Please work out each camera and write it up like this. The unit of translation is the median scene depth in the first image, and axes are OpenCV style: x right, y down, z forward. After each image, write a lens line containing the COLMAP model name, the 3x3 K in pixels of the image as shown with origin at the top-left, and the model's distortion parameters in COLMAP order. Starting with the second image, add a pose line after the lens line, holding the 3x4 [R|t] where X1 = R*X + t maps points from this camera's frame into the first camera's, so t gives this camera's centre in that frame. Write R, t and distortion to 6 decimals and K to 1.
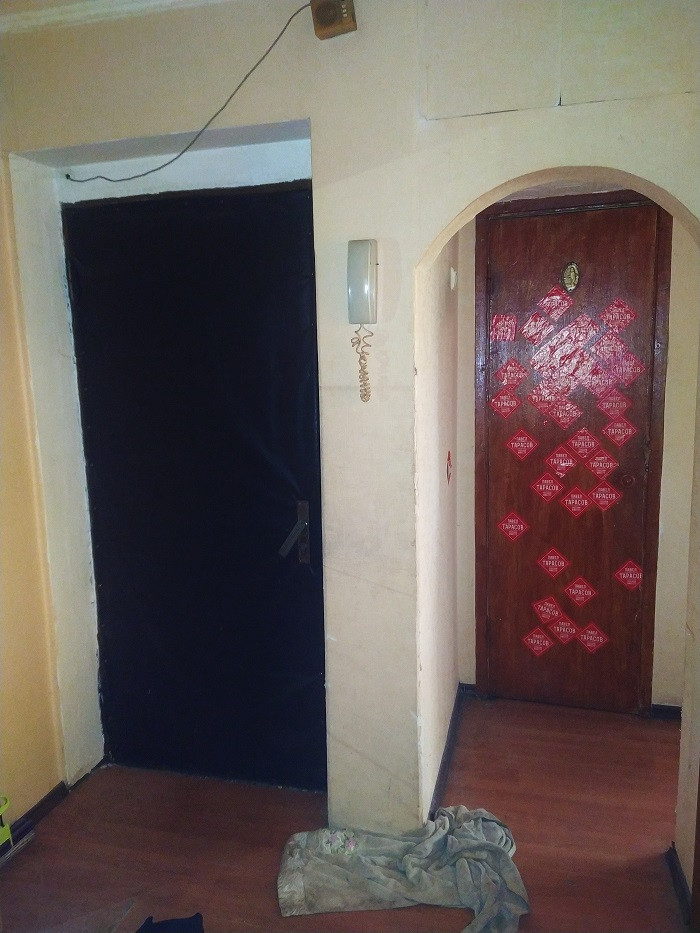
lens RADIAL K [[699.8, 0, 337.3], [0, 699.8, 469.3], [0, 0, 1]] dist [0.113268, -0.147569]
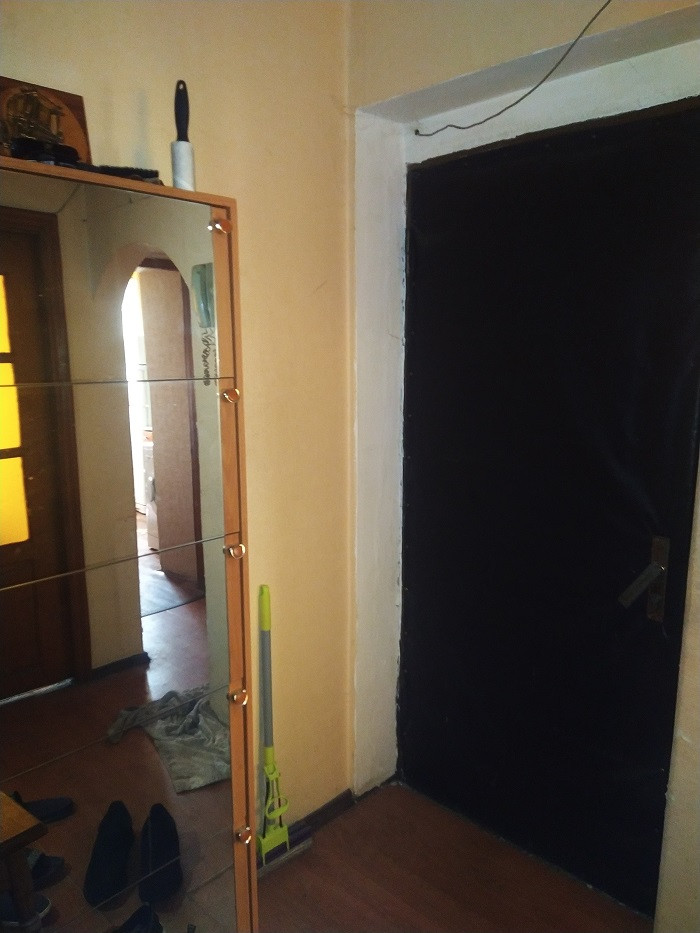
lens RADIAL K [[699.8, 0, 337.3], [0, 699.8, 469.3], [0, 0, 1]] dist [0.113268, -0.147569]
pose [[0.877346, 0.107028, -0.467771, -0.005881], [-0.097048, 0.994241, 0.045464, -0.025067], [0.469943, 0.005508, 0.882680, 0.176428]]
